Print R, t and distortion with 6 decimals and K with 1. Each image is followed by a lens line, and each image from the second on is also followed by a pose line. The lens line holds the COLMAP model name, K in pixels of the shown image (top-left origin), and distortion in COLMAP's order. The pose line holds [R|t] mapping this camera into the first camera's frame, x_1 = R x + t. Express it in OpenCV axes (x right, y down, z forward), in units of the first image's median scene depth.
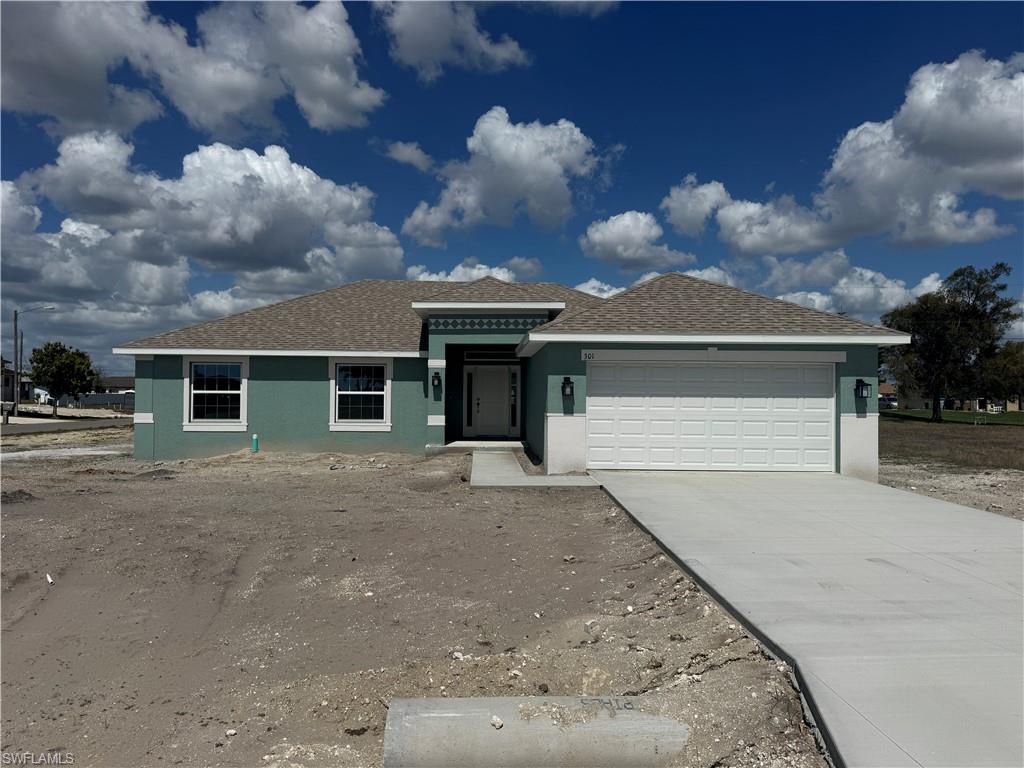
lens RADIAL K [[713.4, 0, 534.2], [0, 713.4, 386.8], [0, 0, 1]] dist [0.021064, -0.004005]
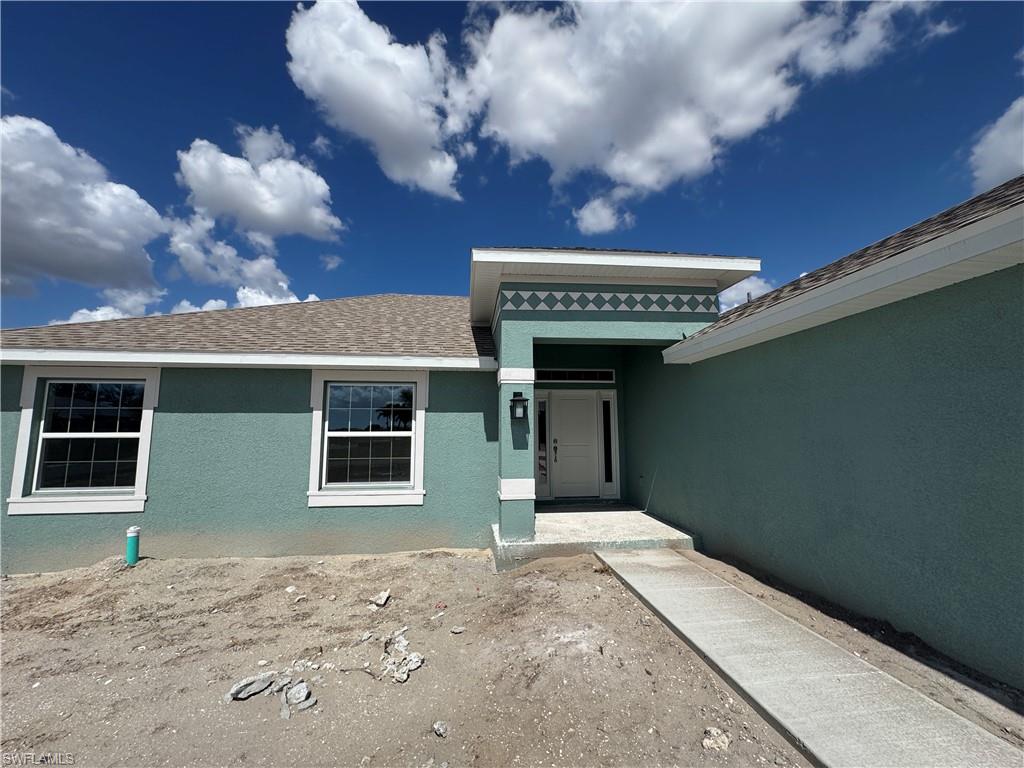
lens RADIAL K [[407.8, 0, 515.1], [0, 407.8, 385.3], [0, 0, 1]] dist [-0.003396, 0.000145]
pose [[0.998692, -0.003403, 0.051017, -0.152076], [0.008404, 0.995139, -0.098123, 0.003049], [-0.050435, 0.098423, 0.993866, 0.704258]]
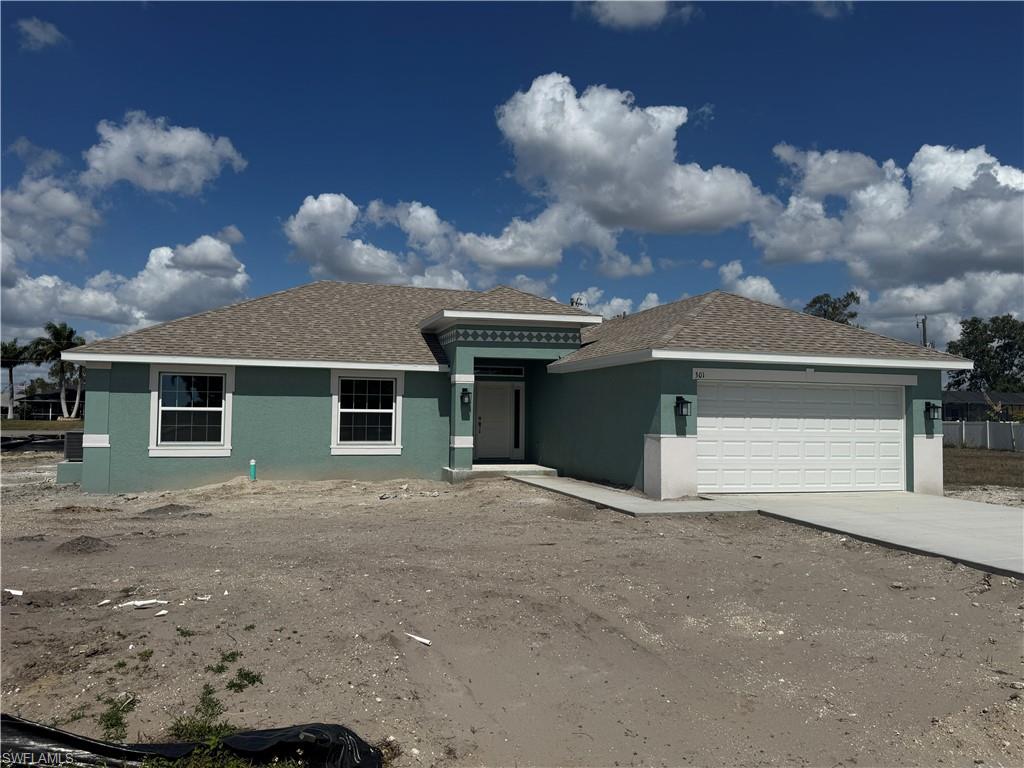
lens RADIAL K [[768.3, 0, 530.4], [0, 768.3, 380.0], [0, 0, 1]] dist [0.008172, -0.004130]
pose [[0.966399, 0.016648, 0.256508, -0.303062], [-0.008827, 0.999461, -0.031612, -0.001158], [-0.256897, 0.028286, 0.966025, 0.040989]]
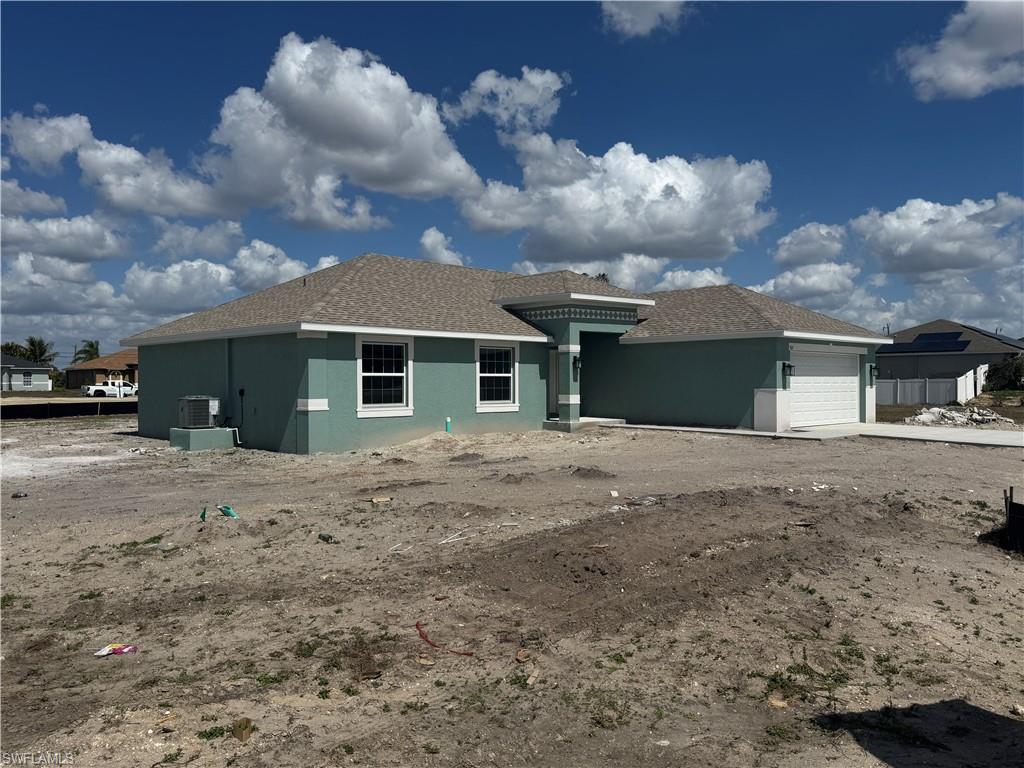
lens RADIAL K [[792.7, 0, 510.2], [0, 792.7, 384.1], [0, 0, 1]] dist [-0.001614, -0.001415]
pose [[0.760379, -0.010888, 0.649388, -1.012498], [-0.001013, 0.999838, 0.017950, 0.001307], [-0.649479, -0.014307, 0.760245, 0.120253]]
